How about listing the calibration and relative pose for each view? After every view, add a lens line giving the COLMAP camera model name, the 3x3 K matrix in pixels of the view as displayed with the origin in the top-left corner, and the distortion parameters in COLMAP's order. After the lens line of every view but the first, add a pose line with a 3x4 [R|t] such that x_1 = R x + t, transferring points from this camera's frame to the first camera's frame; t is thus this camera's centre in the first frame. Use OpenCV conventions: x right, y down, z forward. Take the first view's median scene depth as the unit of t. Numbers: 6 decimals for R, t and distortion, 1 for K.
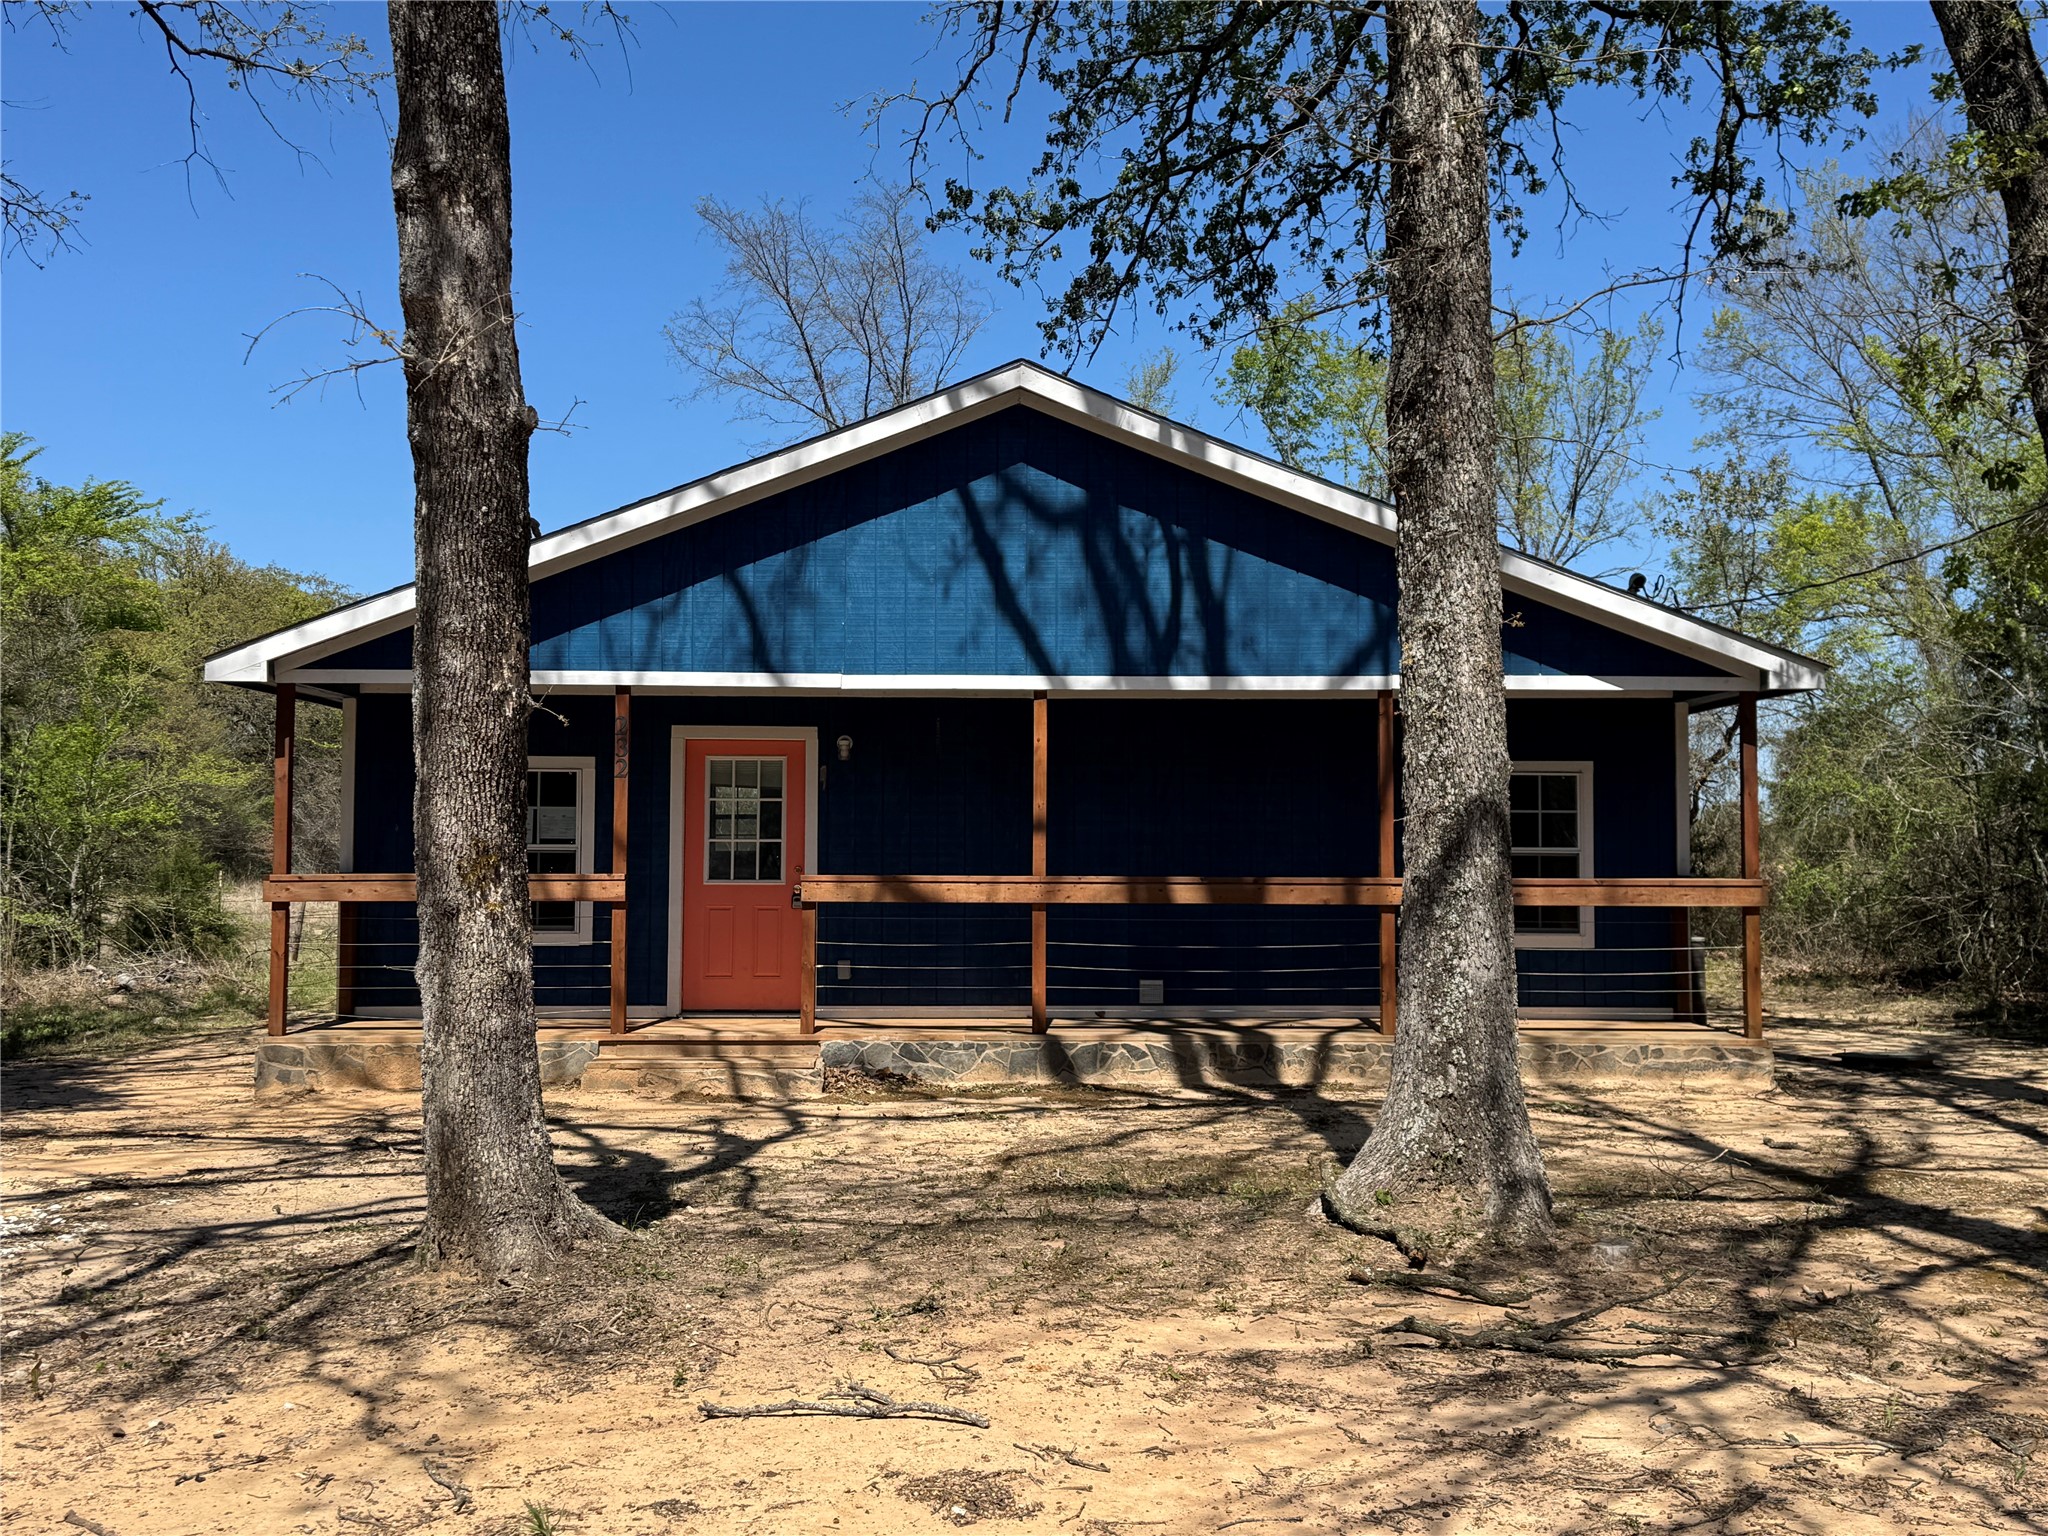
lens RADIAL K [[1868.0, 0, 1024.0], [0, 1868.0, 768.0], [0, 0, 1]] dist [0.042270, -0.002005]
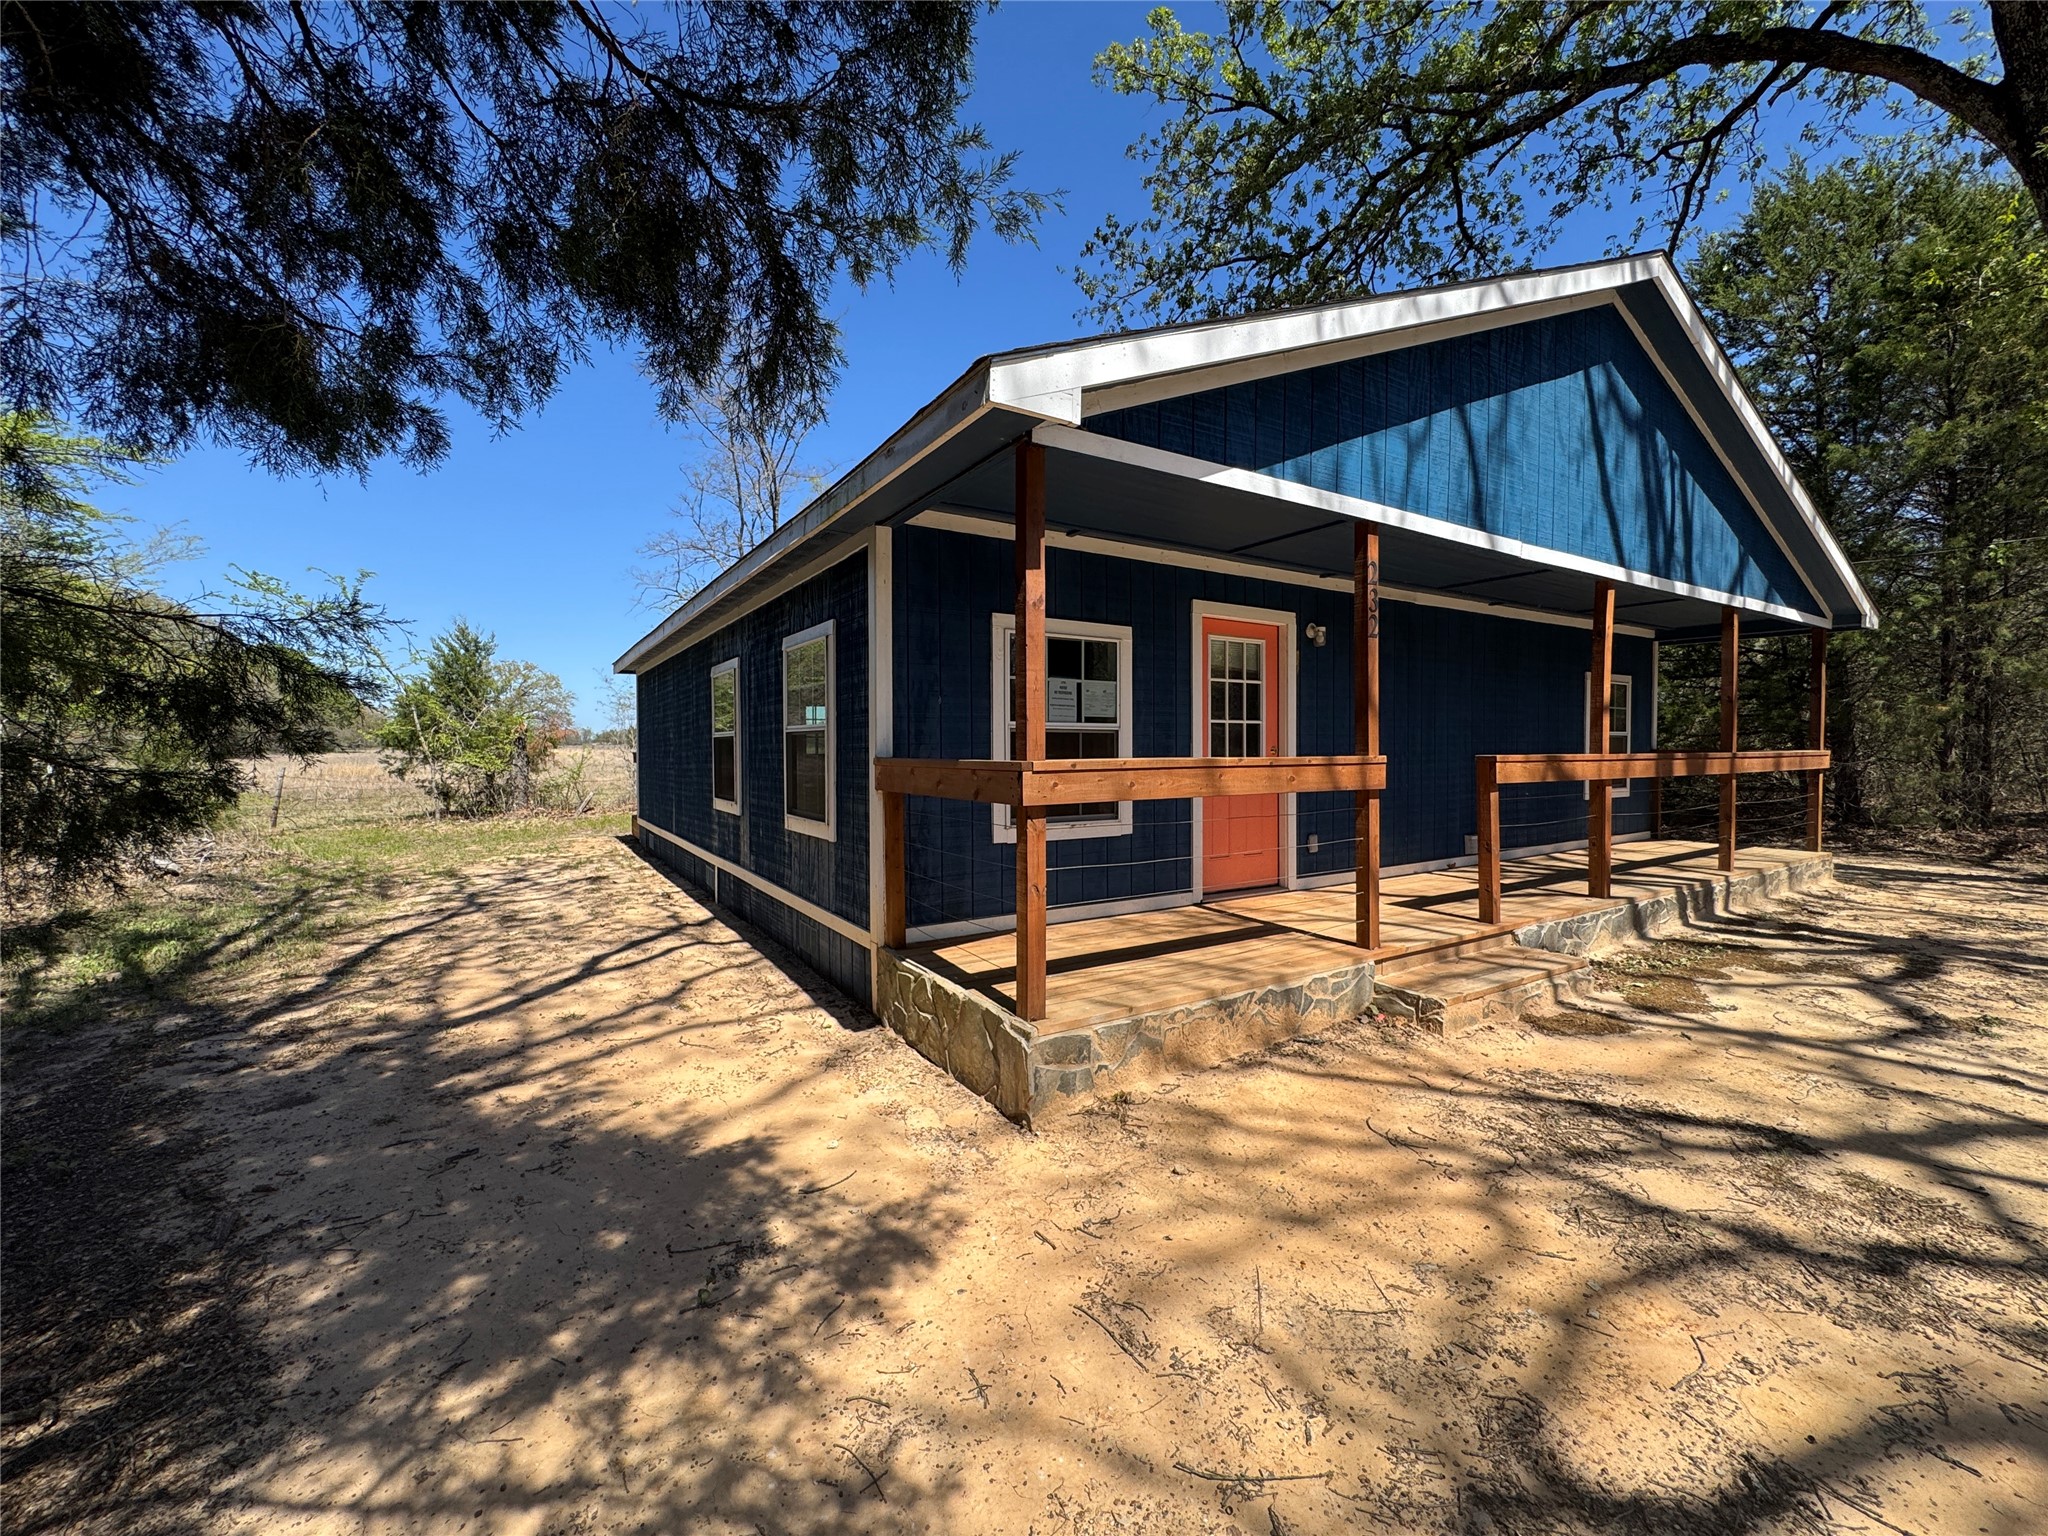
lens RADIAL K [[825.1, 0, 1034.9], [0, 825.1, 772.4], [0, 0, 1]] dist [-0.010738, -0.000050]
pose [[0.838759, -0.029578, 0.543699, -0.537825], [-0.011408, 0.997350, 0.071857, 0.038420], [-0.544384, -0.066474, 0.836198, 0.778165]]
